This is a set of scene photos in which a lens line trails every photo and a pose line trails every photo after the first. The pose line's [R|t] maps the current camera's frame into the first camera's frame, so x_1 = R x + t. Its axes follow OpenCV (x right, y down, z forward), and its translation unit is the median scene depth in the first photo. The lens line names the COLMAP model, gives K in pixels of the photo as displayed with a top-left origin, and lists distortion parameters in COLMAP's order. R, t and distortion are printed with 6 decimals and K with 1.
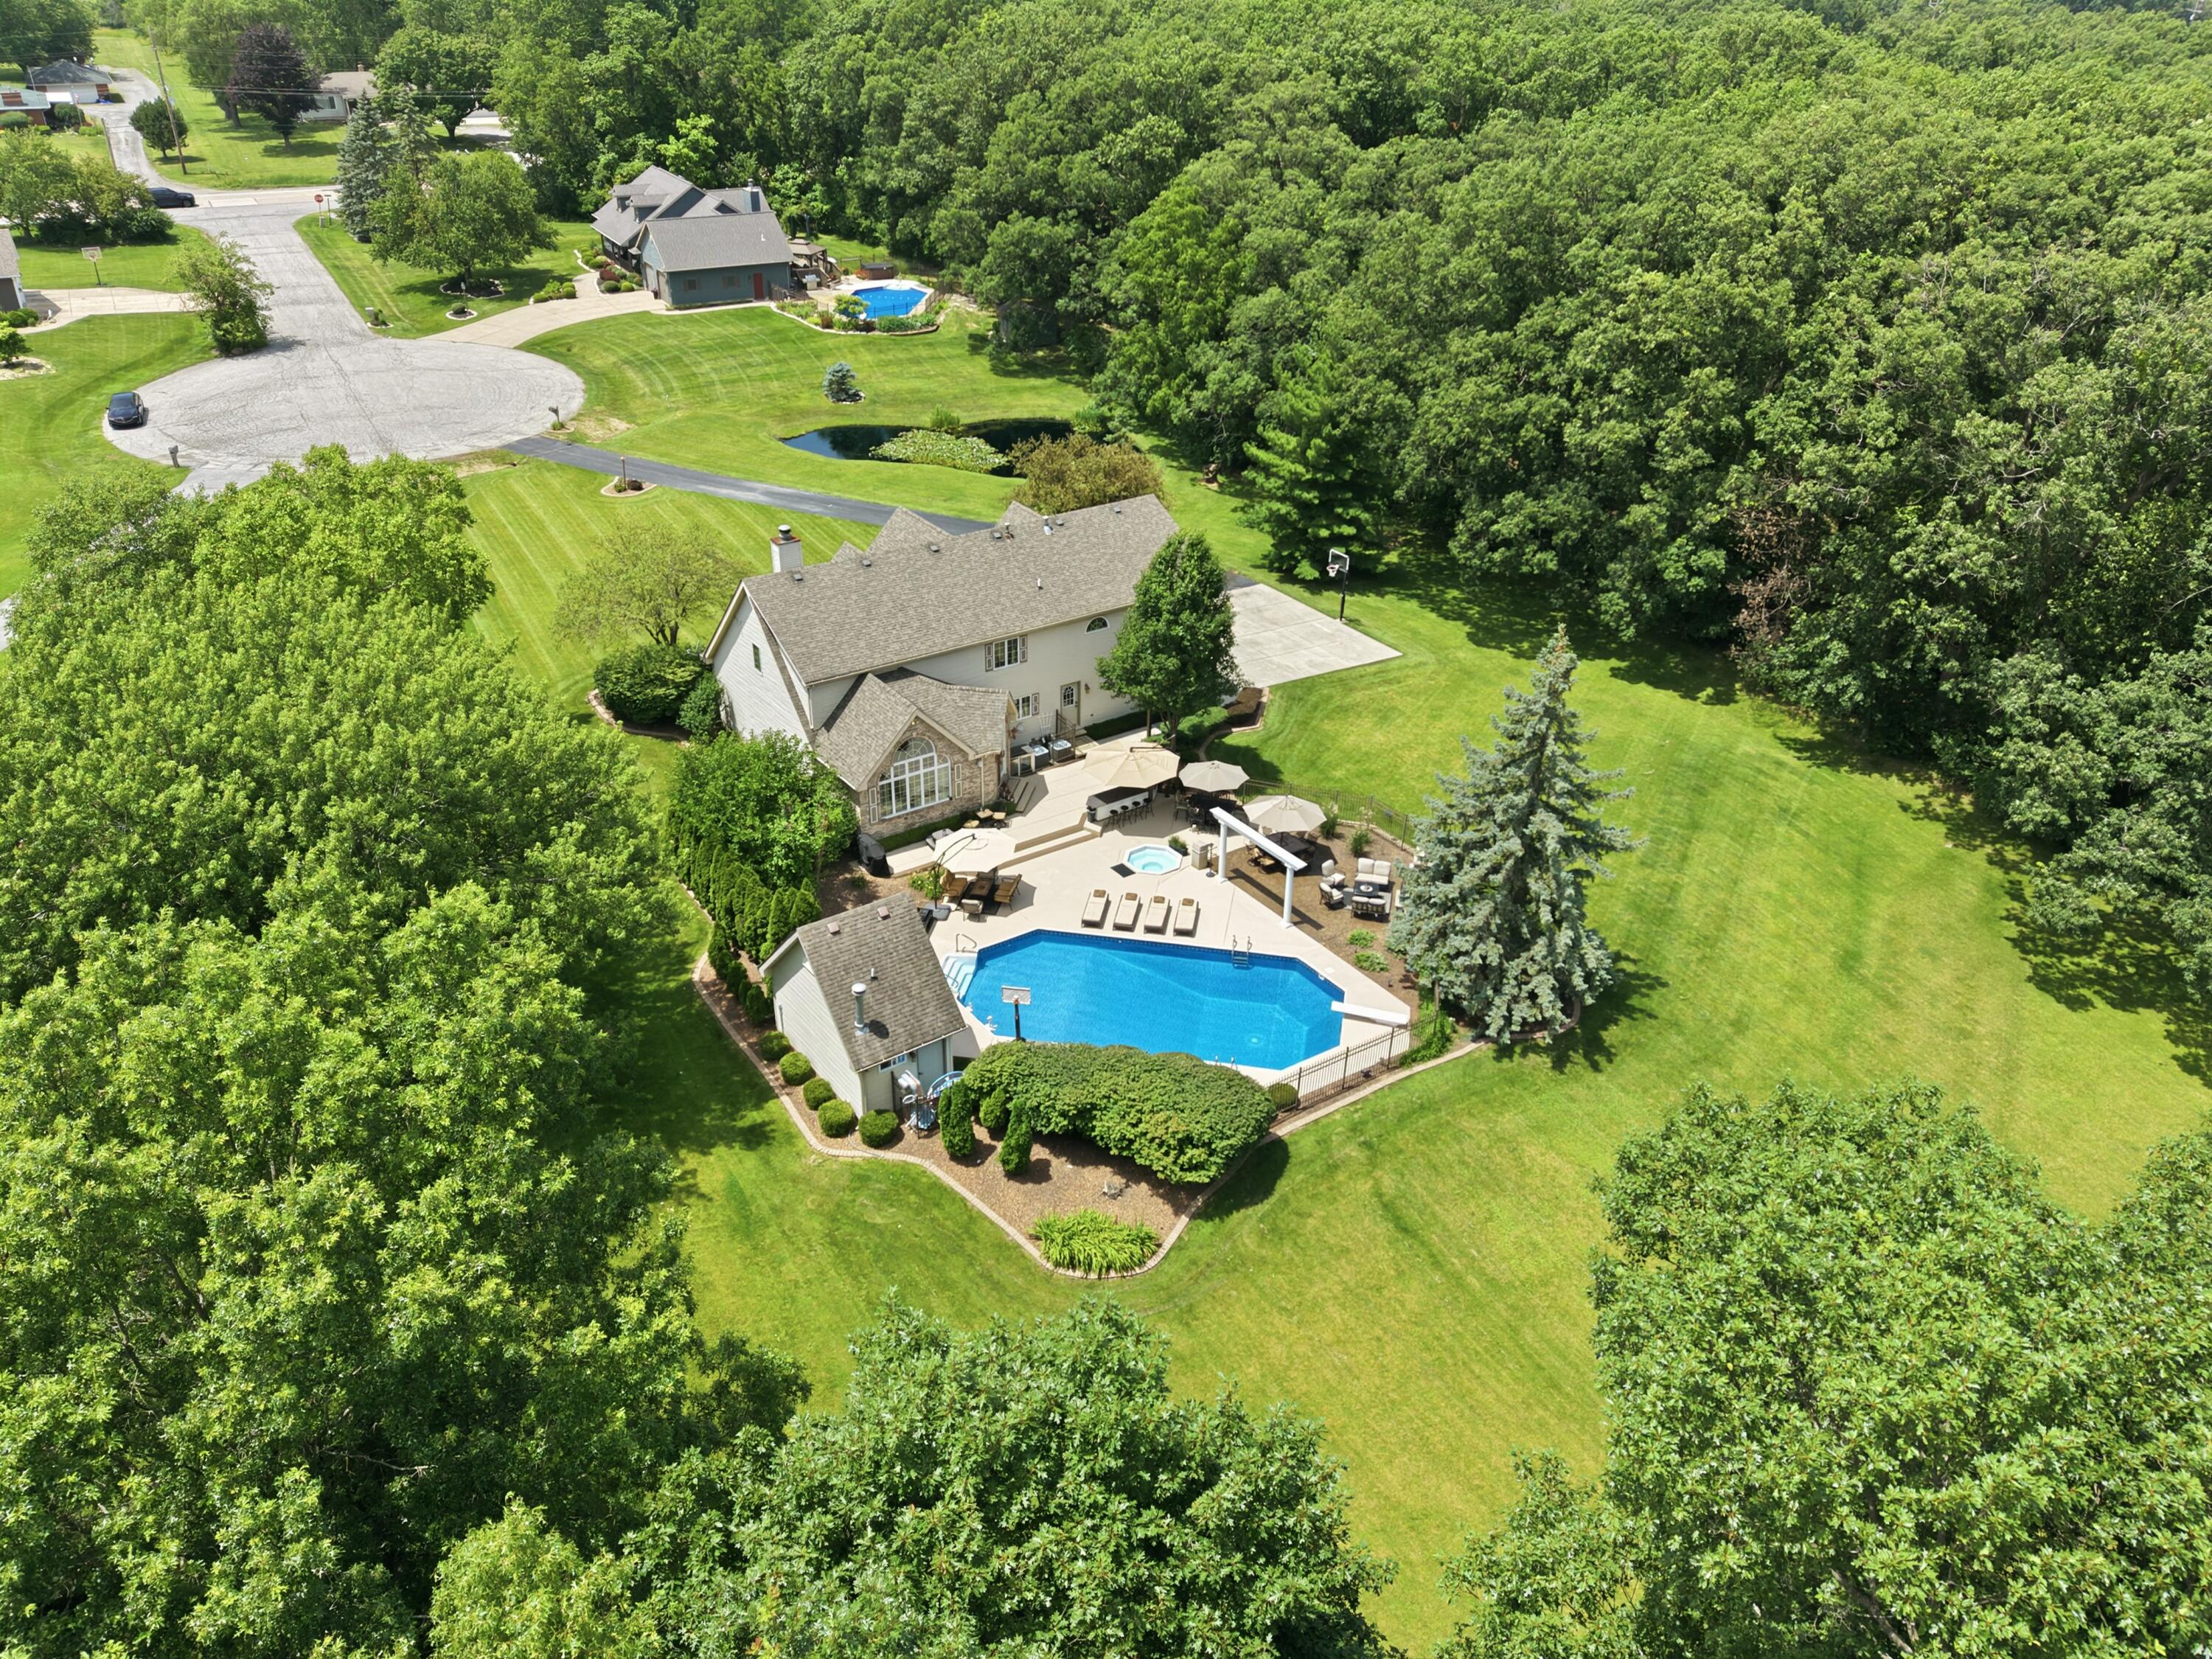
lens RADIAL K [[1562.4, 0, 1106.0], [0, 1562.4, 829.5], [0, 0, 1]] dist [0.078409, 0.000325]
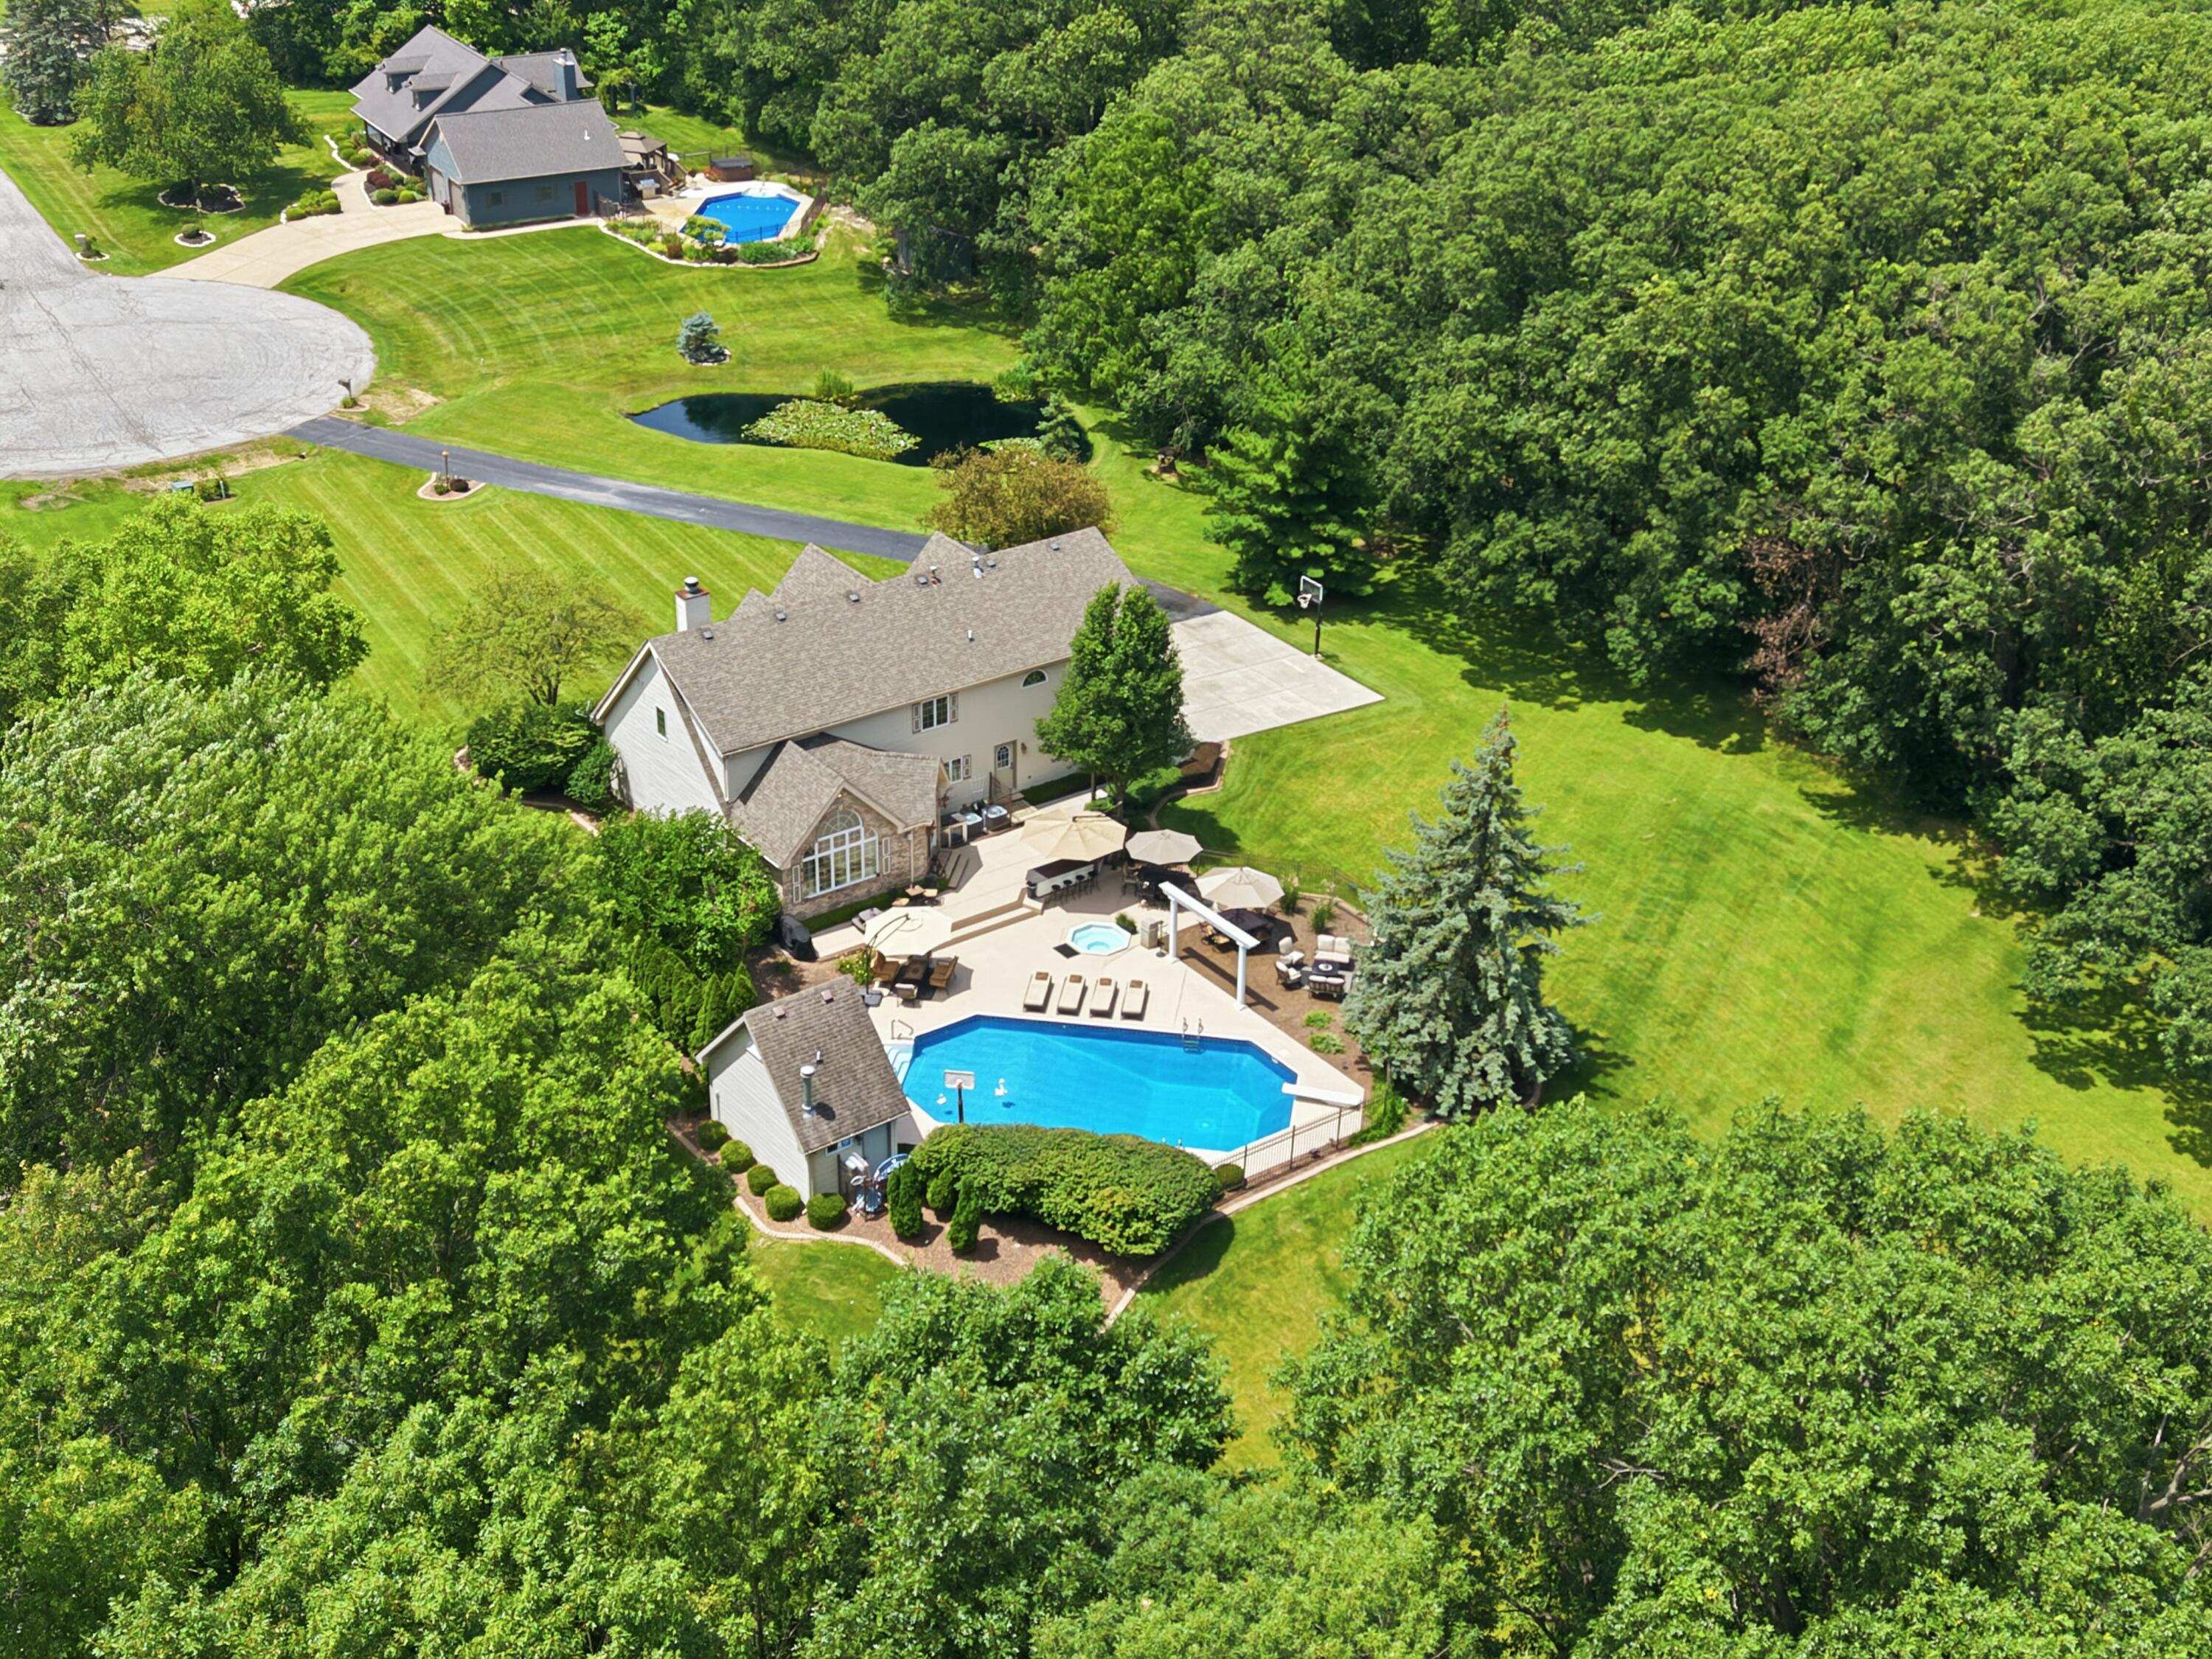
lens RADIAL K [[2335.9, 0, 1106.0], [0, 2335.9, 829.5], [0, 0, 1]] dist [0.125513, -0.022699]
pose [[0.999494, -0.009831, 0.030255, -0.006617], [0.010617, 0.999608, -0.025913, -0.009379], [-0.029989, 0.026221, 0.999206, -0.375433]]
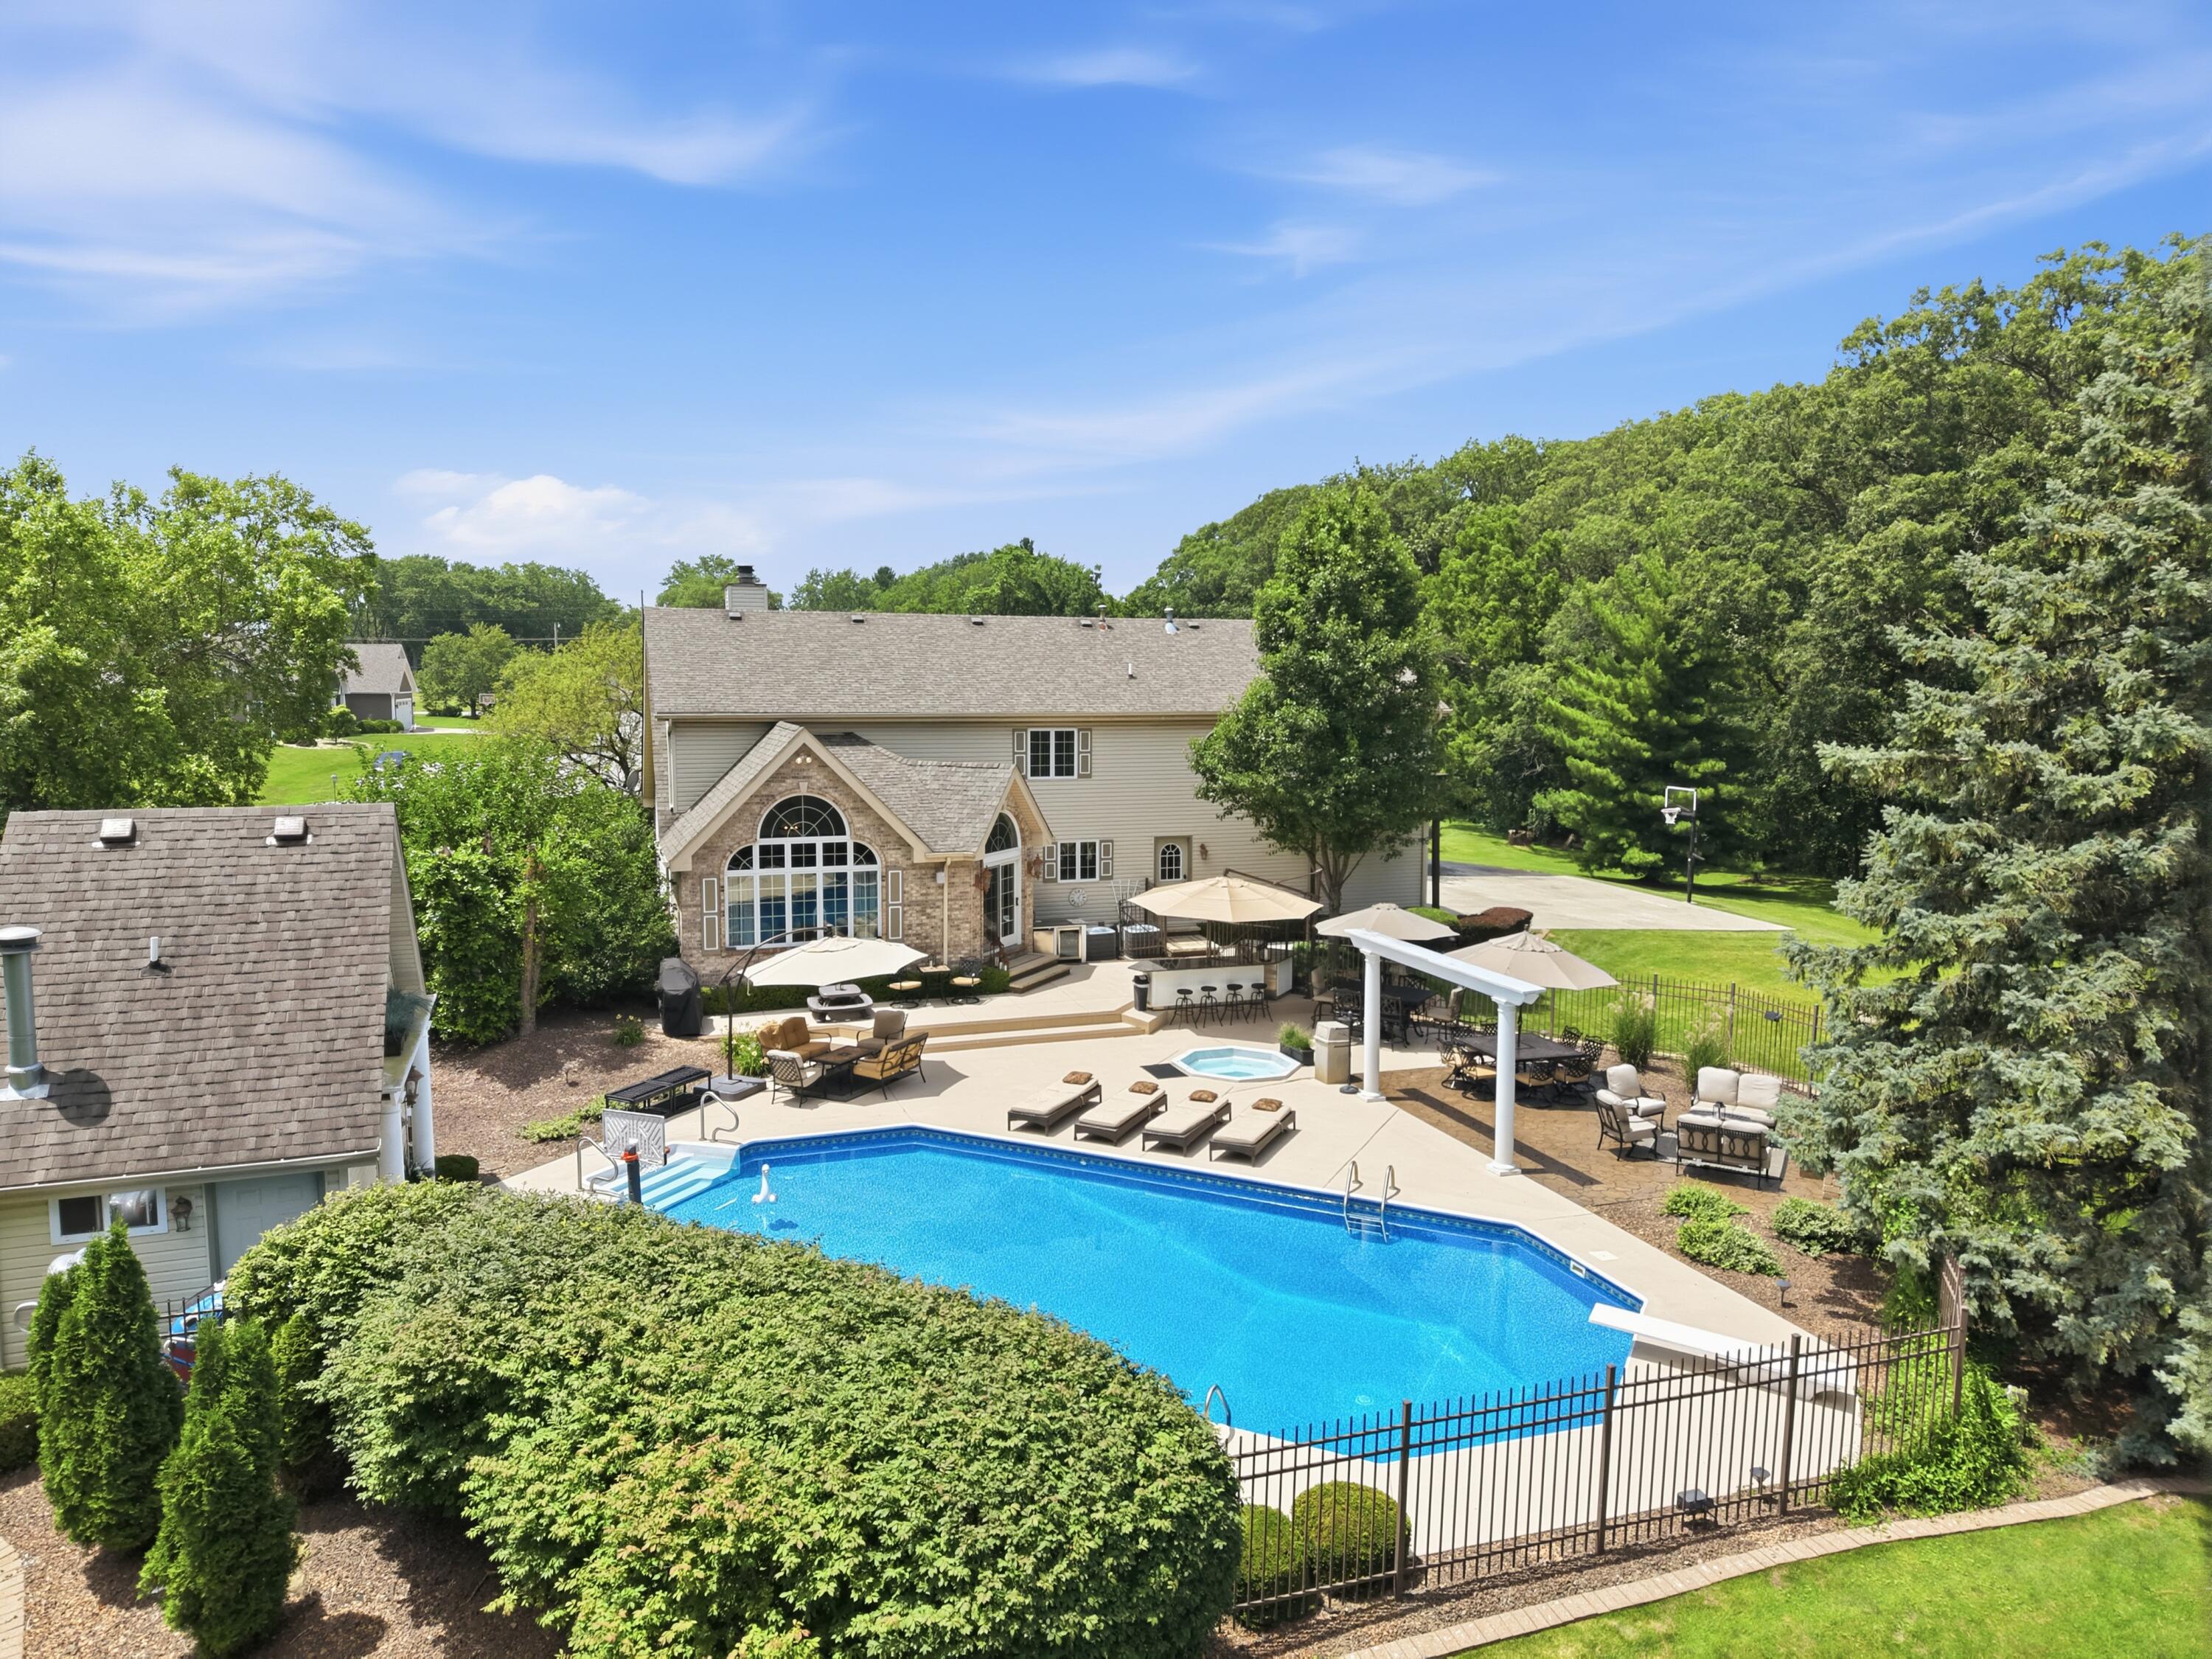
lens RADIAL K [[1470.7, 0, 1106.0], [0, 1470.7, 829.5], [0, 0, 1]] dist [0.048700, -0.053778]
pose [[0.966125, 0.022140, -0.257124, 0.102446], [-0.119550, 0.921363, -0.369863, 0.120784], [0.228716, 0.388073, 0.892798, 0.550050]]
